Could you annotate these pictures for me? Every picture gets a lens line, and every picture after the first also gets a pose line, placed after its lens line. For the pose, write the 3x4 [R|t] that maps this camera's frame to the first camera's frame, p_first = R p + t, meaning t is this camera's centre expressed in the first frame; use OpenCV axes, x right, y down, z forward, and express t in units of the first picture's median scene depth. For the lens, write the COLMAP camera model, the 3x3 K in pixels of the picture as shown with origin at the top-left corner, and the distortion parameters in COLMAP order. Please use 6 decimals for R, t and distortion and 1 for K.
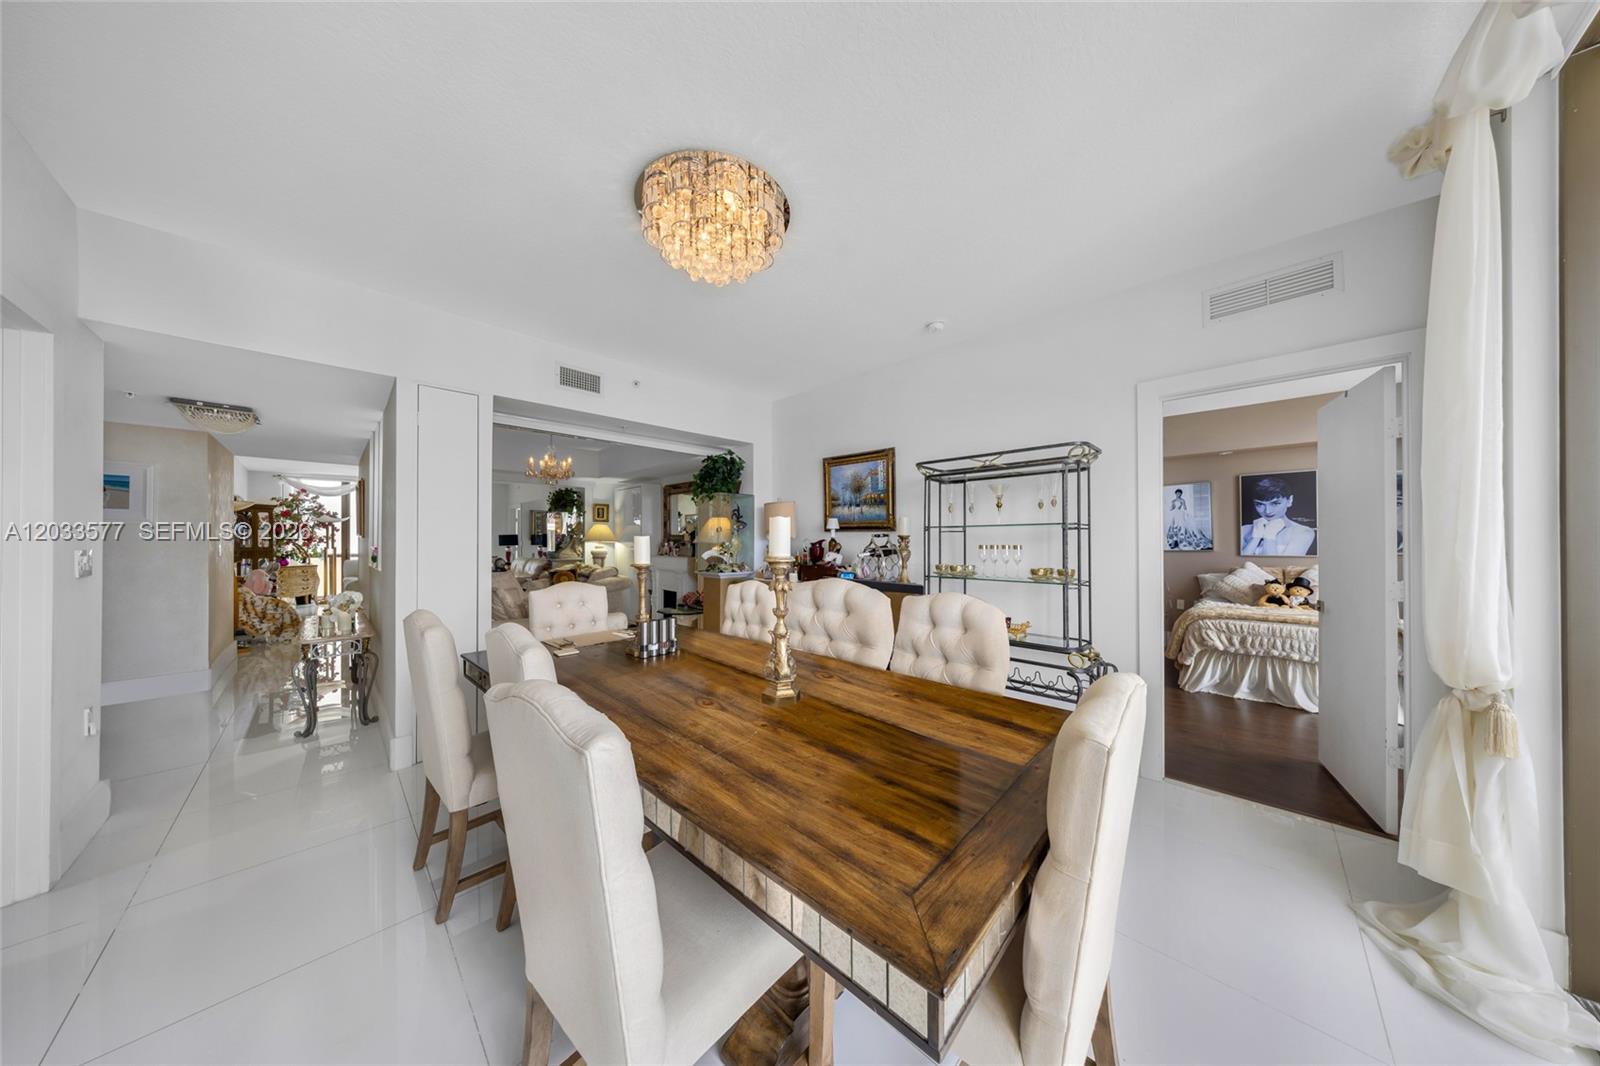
lens RADIAL K [[458.6, 0, 794.6], [0, 458.6, 532.9], [0, 0, 1]] dist [-0.002964, -0.000091]
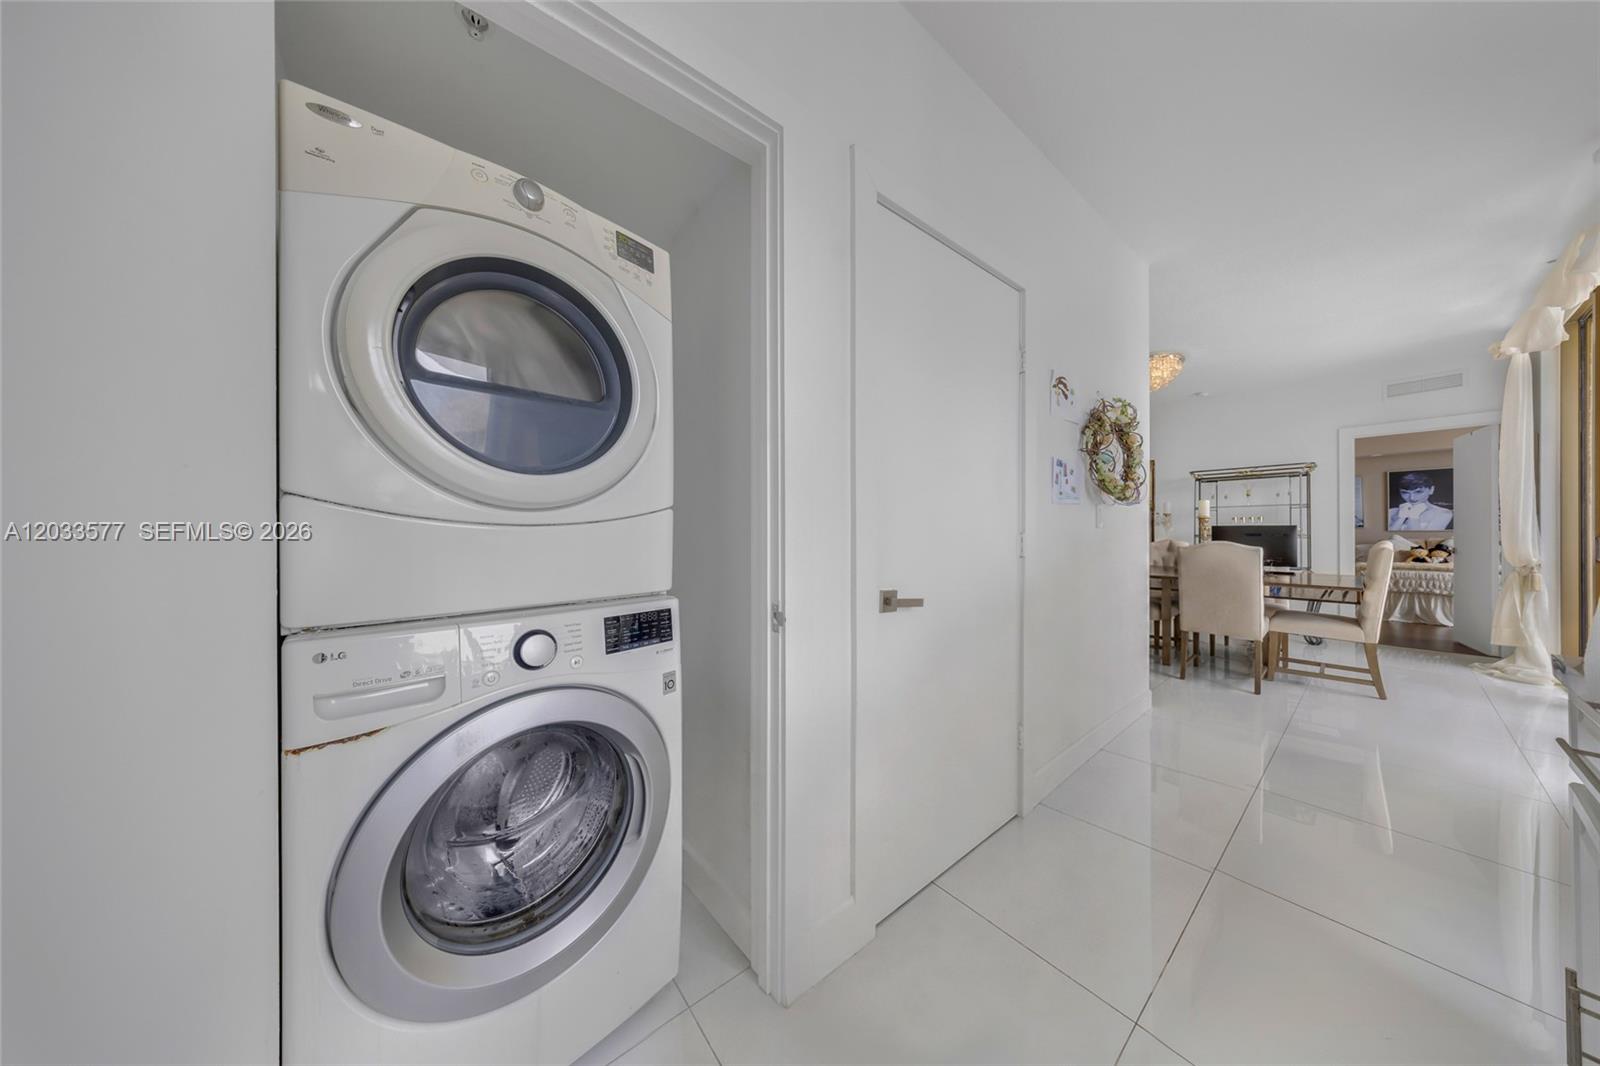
lens RADIAL K [[458.6, 0, 781.5], [0, 458.6, 527.1], [0, 0, 1]] dist [-0.002964, -0.000091]
pose [[0.991950, 0.000313, -0.126629, -0.787323], [0.000385, 0.999985, 0.005492, 0.038613], [0.126629, -0.005497, 0.991935, -0.701239]]
